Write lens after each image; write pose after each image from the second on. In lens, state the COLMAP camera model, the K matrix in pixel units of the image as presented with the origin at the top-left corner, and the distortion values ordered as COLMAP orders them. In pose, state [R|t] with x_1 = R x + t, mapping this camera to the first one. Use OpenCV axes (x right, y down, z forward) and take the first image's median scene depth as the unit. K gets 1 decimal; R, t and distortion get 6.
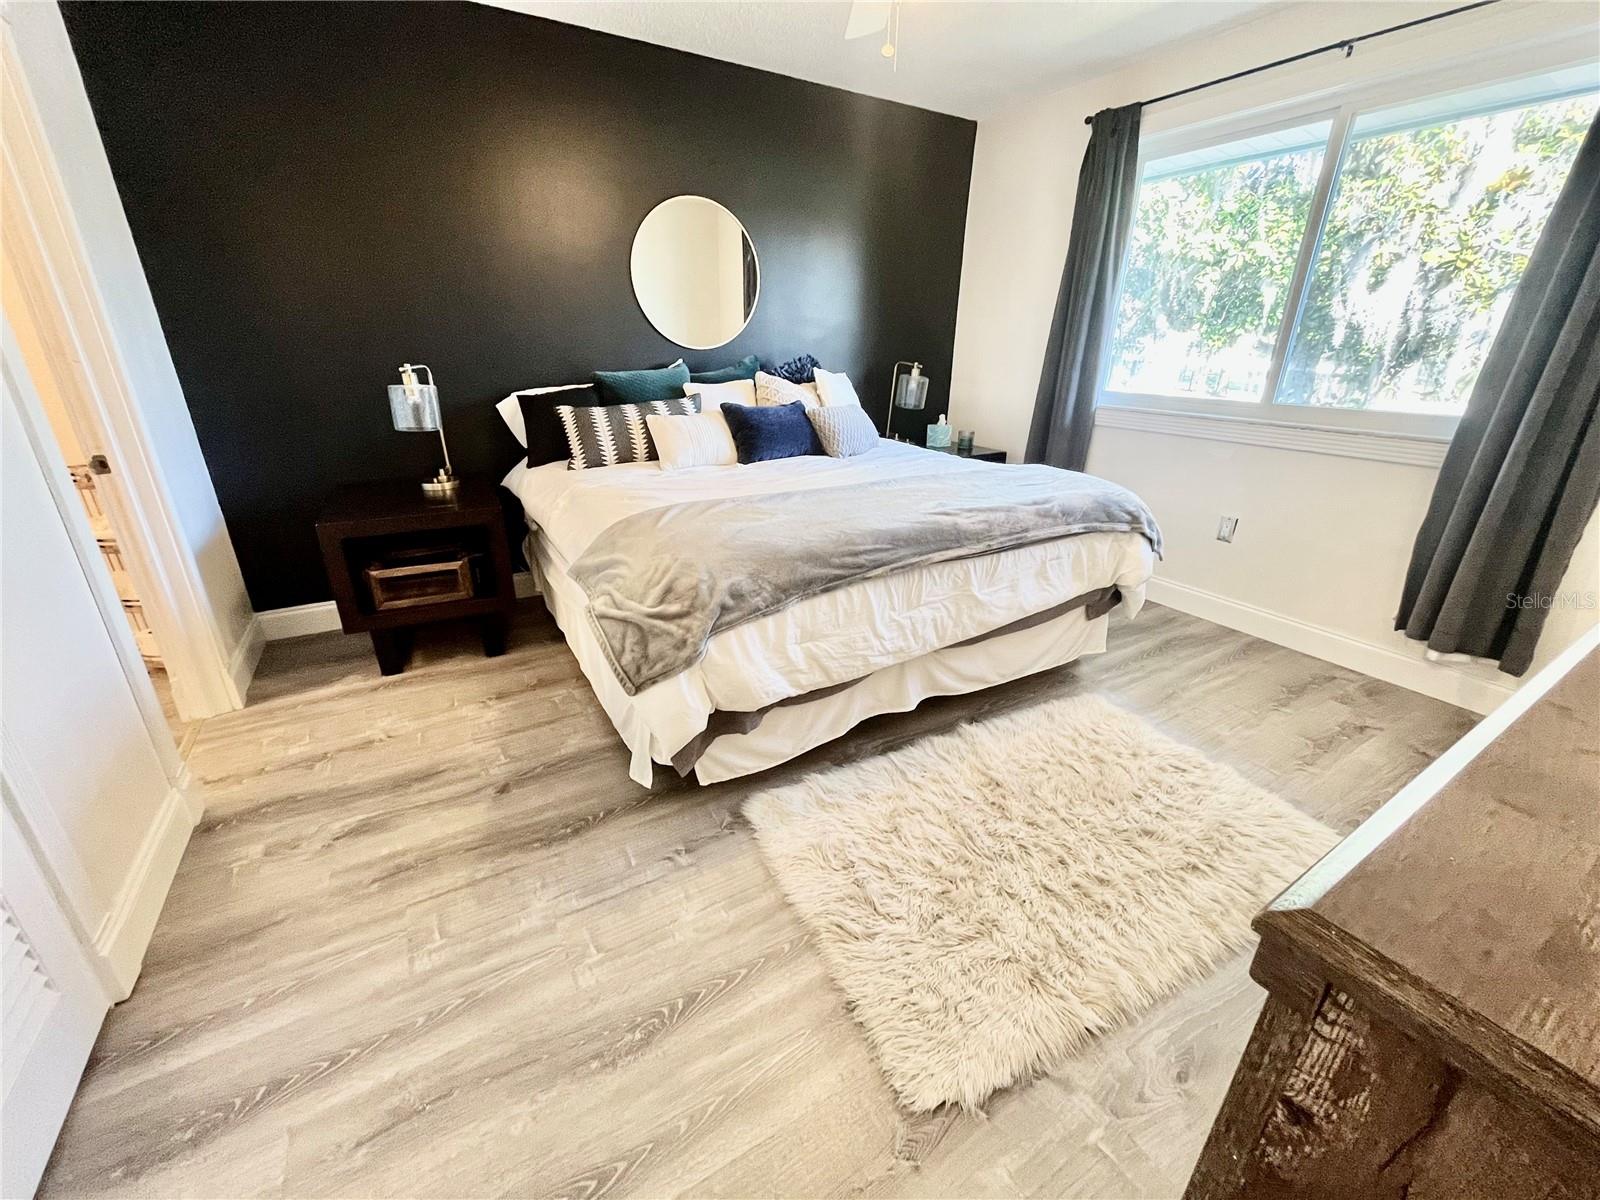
lens RADIAL K [[646.4, 0, 799.3], [0, 646.4, 594.9], [0, 0, 1]] dist [-0.000787, -0.000119]
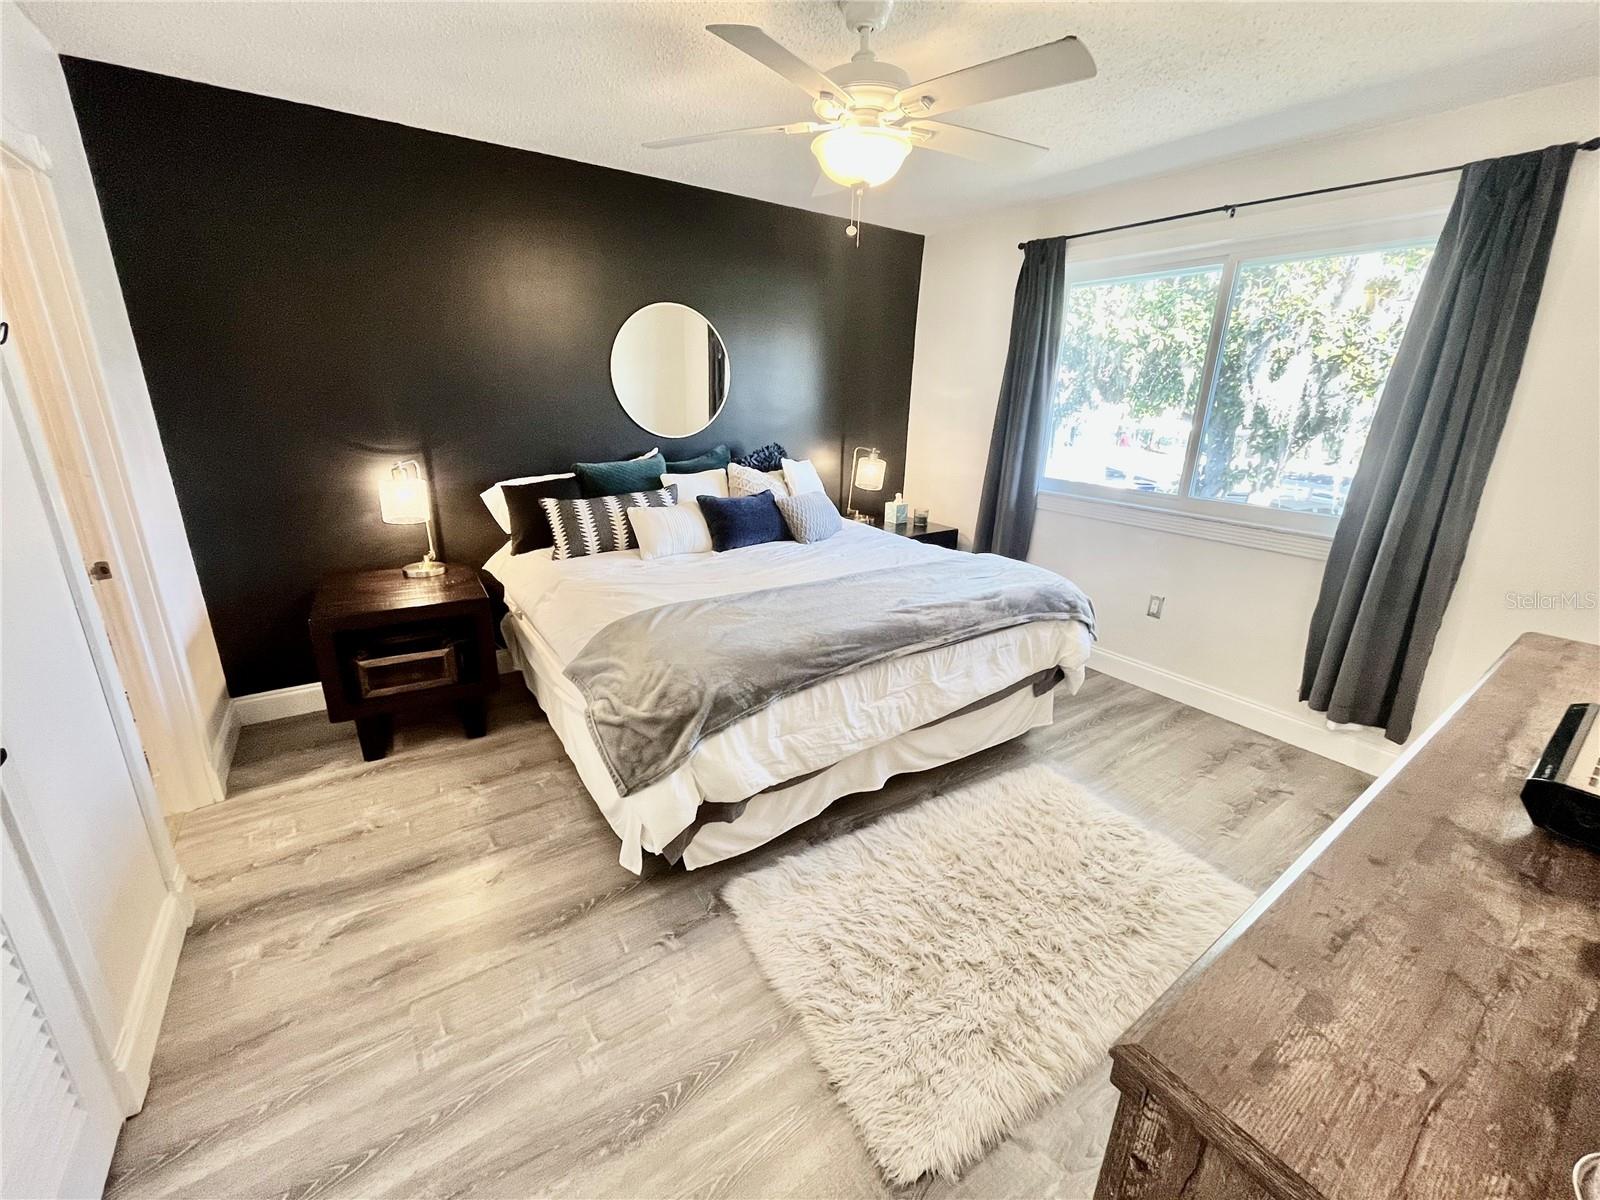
lens RADIAL K [[641.0, 0, 800.0], [0, 641.0, 600.0], [0, 0, 1]] dist [-0.001061, -0.000215]
pose [[0.997894, -0.007006, 0.064480, -0.029946], [0.011244, 0.997784, -0.065586, -0.076365], [-0.063877, 0.066173, 0.995761, -0.095049]]
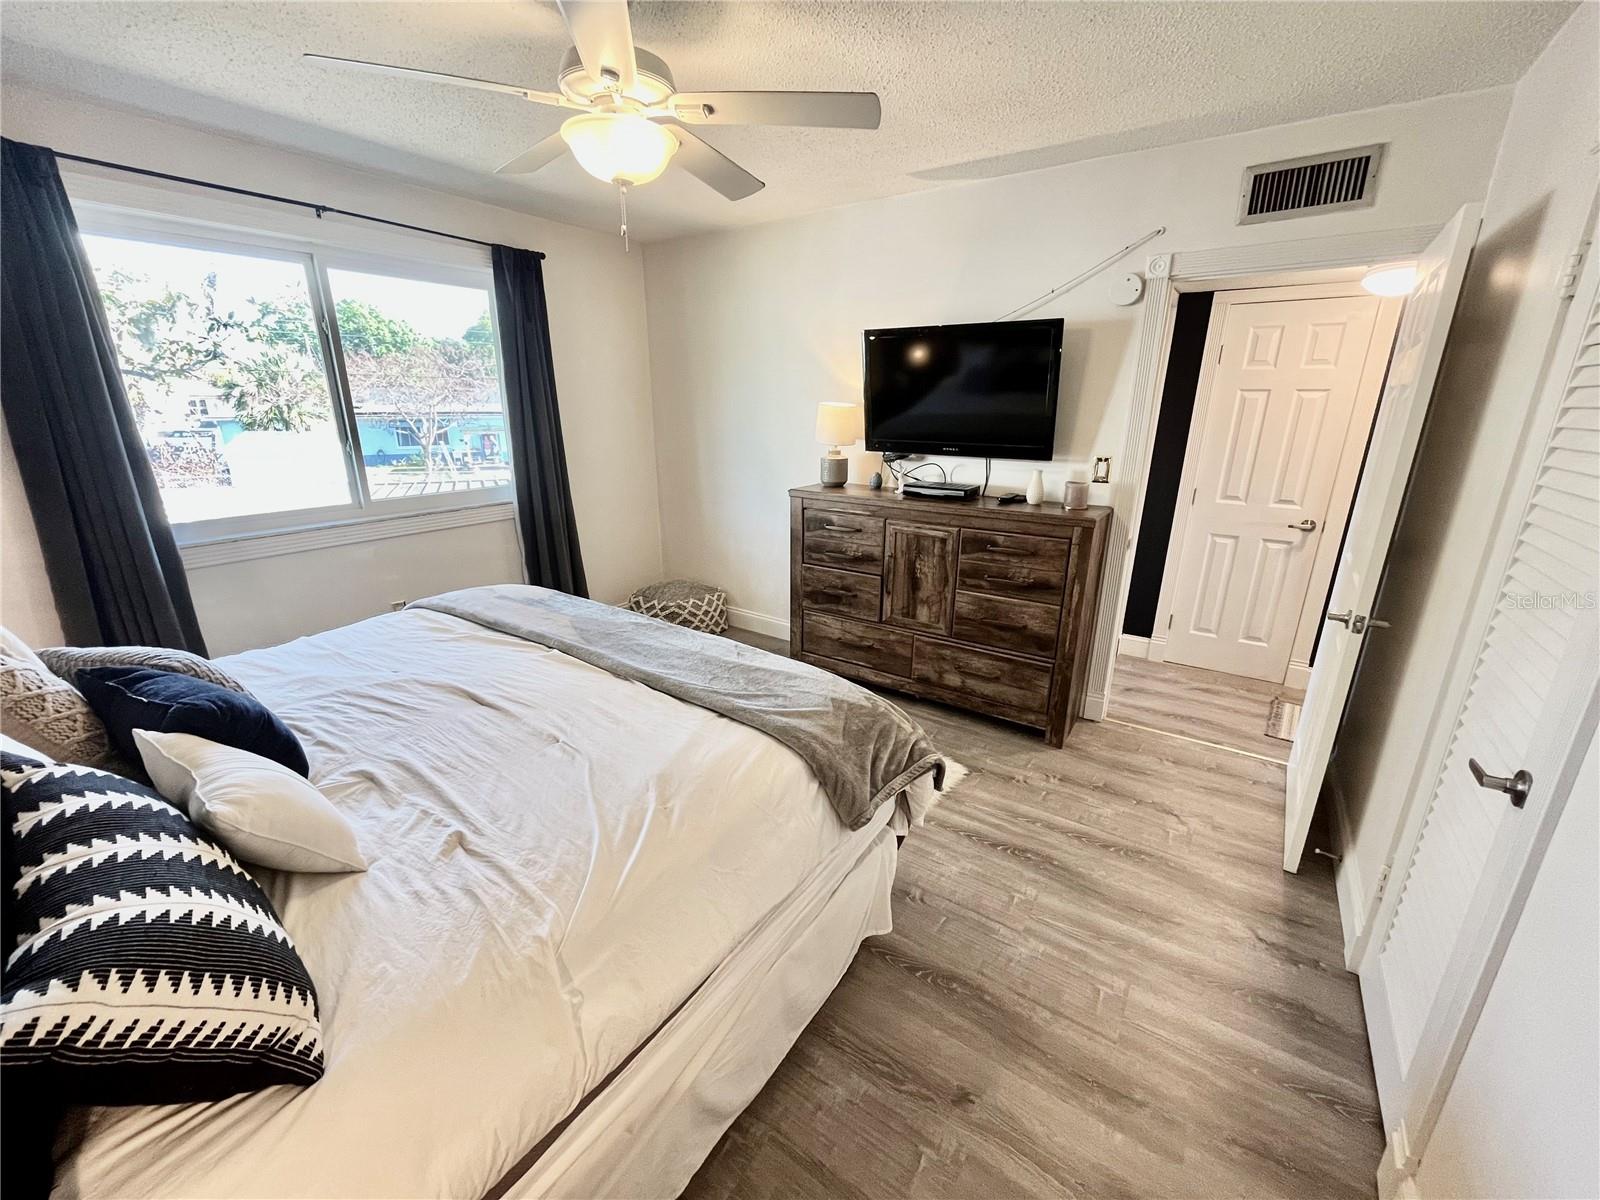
lens RADIAL K [[642.5, 0, 798.7], [0, 642.5, 601.6], [0, 0, 1]] dist [-0.002183, 0.000043]
pose [[-0.408550, -0.285447, 0.866953, -0.863920], [0.332553, 0.837998, 0.432629, -0.575926], [-0.849997, 0.465058, -0.247438, 1.076518]]
